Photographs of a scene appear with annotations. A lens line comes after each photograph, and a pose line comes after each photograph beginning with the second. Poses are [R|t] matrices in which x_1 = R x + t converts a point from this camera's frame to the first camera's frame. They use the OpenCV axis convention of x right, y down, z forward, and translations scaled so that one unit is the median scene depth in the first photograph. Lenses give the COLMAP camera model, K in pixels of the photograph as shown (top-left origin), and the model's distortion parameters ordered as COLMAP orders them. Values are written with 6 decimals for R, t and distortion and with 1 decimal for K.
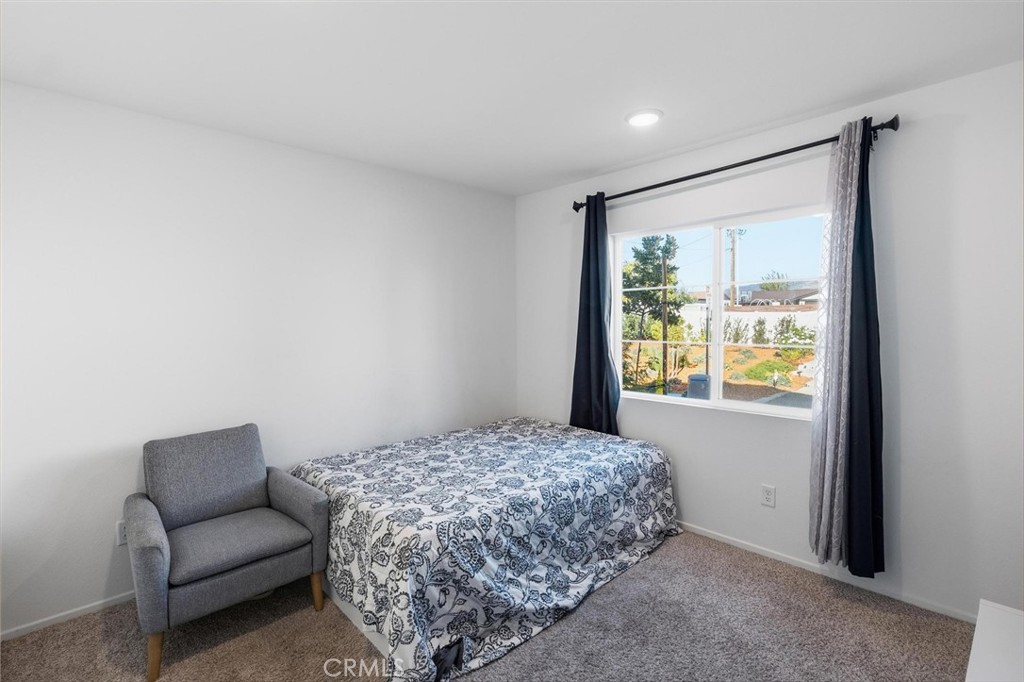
lens RADIAL K [[450.7, 0, 508.4], [0, 450.7, 338.5], [0, 0, 1]] dist [-0.000953, 0.000481]
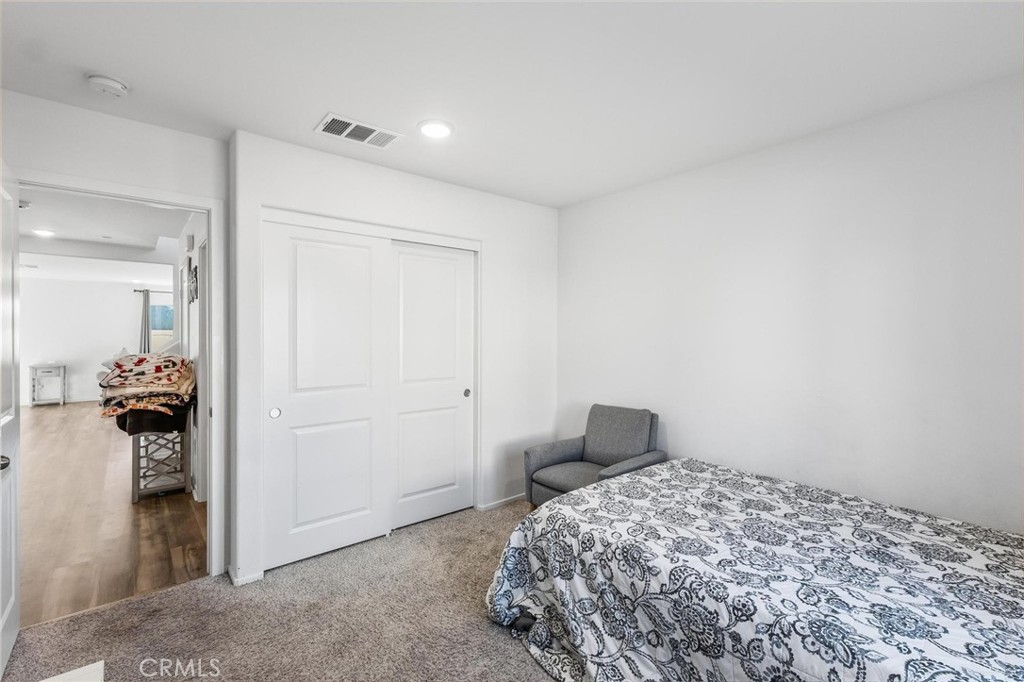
lens RADIAL K [[451.8, 0, 515.5], [0, 451.8, 335.2], [0, 0, 1]] dist [0.002461, -0.000036]
pose [[-0.036114, 0.010050, -0.999297, 0.805805], [-0.034642, 0.999336, 0.011303, -0.019877], [0.998747, 0.035026, -0.035742, 0.799867]]
